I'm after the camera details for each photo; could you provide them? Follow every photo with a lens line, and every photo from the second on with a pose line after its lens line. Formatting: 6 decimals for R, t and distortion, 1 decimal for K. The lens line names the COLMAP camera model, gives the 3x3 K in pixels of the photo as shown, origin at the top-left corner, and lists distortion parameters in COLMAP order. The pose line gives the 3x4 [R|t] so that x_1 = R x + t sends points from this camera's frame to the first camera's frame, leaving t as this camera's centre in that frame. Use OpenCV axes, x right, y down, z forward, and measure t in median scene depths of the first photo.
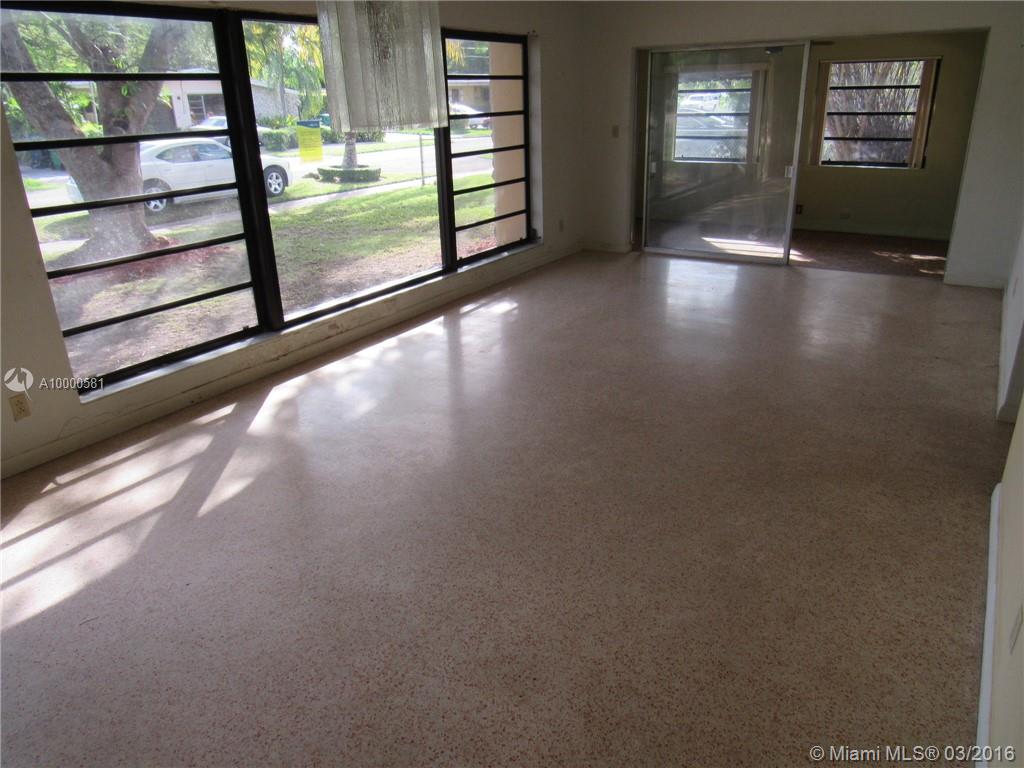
lens RADIAL K [[742.3, 0, 515.0], [0, 742.3, 383.2], [0, 0, 1]] dist [-0.002166, -0.000612]
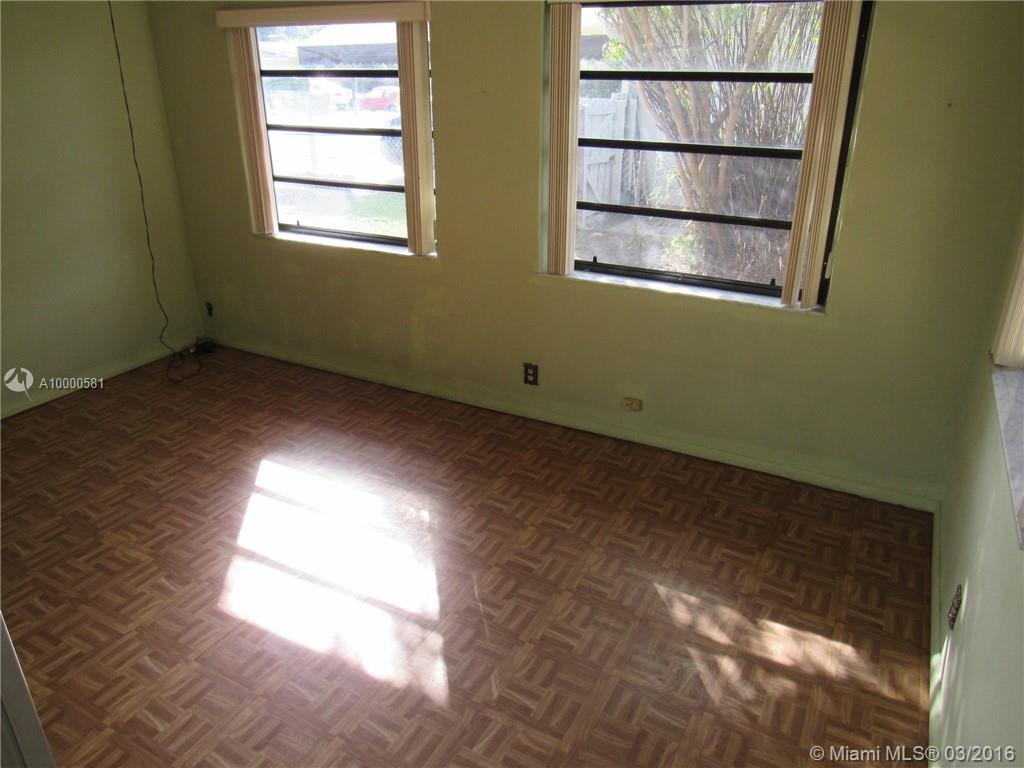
lens RADIAL K [[742.3, 0, 515.0], [0, 742.3, 383.2], [0, 0, 1]] dist [-0.002166, -0.000612]
pose [[0.997975, 0.001298, 0.063596, 0.075024], [-0.003099, 0.999597, 0.028228, -0.051807], [-0.063534, -0.028368, 0.997576, 0.128674]]
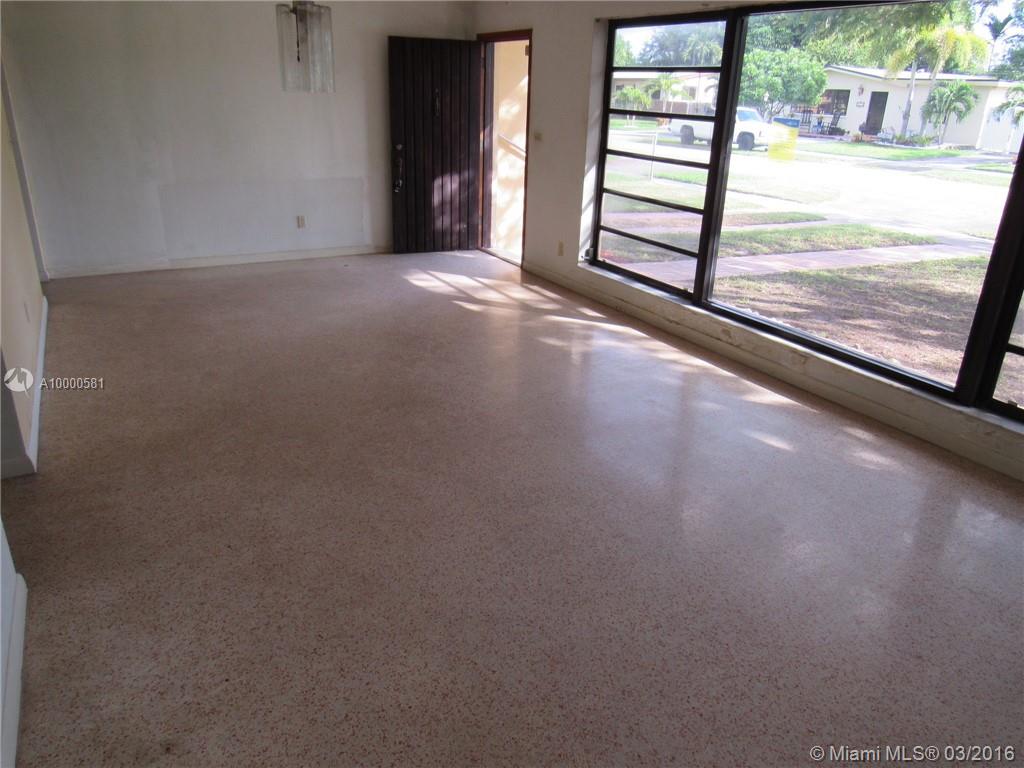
lens RADIAL K [[742.3, 0, 515.0], [0, 742.3, 383.2], [0, 0, 1]] dist [-0.002166, -0.000612]
pose [[-0.479284, 0.334341, -0.811482, 0.934195], [-0.339196, 0.782191, 0.522612, -0.592080], [0.809465, 0.525731, -0.261484, 1.456666]]
